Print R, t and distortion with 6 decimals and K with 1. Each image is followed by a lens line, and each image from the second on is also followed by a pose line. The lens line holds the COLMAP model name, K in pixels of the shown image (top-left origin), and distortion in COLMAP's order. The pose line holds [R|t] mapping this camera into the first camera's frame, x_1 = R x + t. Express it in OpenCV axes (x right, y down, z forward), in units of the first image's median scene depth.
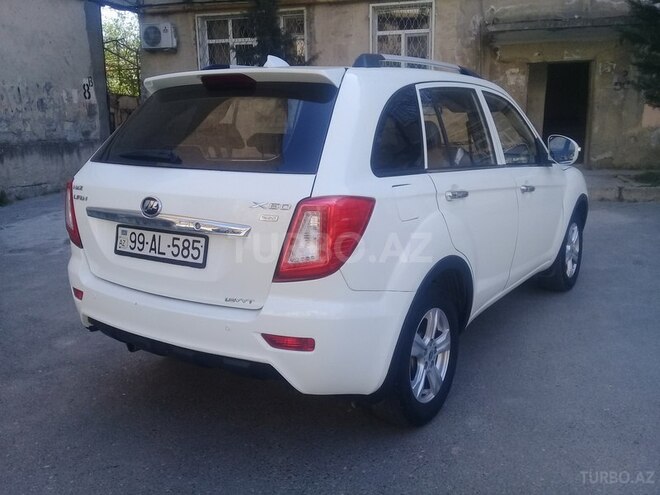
lens RADIAL K [[608.7, 0, 331.1], [0, 608.7, 246.4], [0, 0, 1]] dist [0.019812, 0.000000]
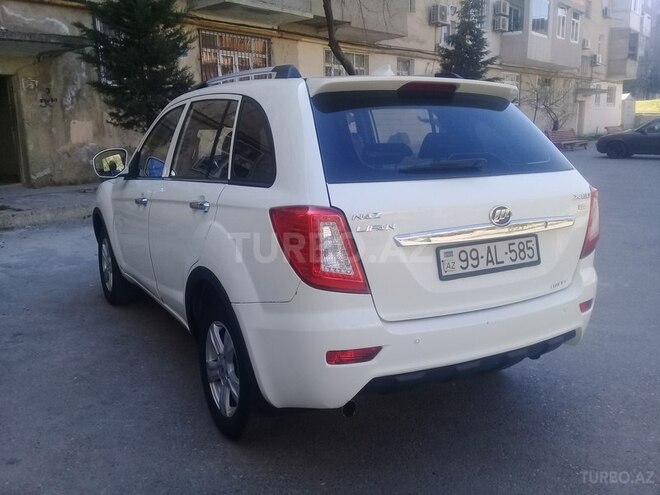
lens RADIAL K [[608.7, 0, 334.0], [0, 608.7, 247.9], [0, 0, 1]] dist [0.019812, 0.000000]
pose [[0.446193, -0.165377, 0.879524, -0.864891], [0.189730, 0.977918, 0.087626, -0.102341], [-0.874594, 0.127774, 0.467717, 0.530318]]
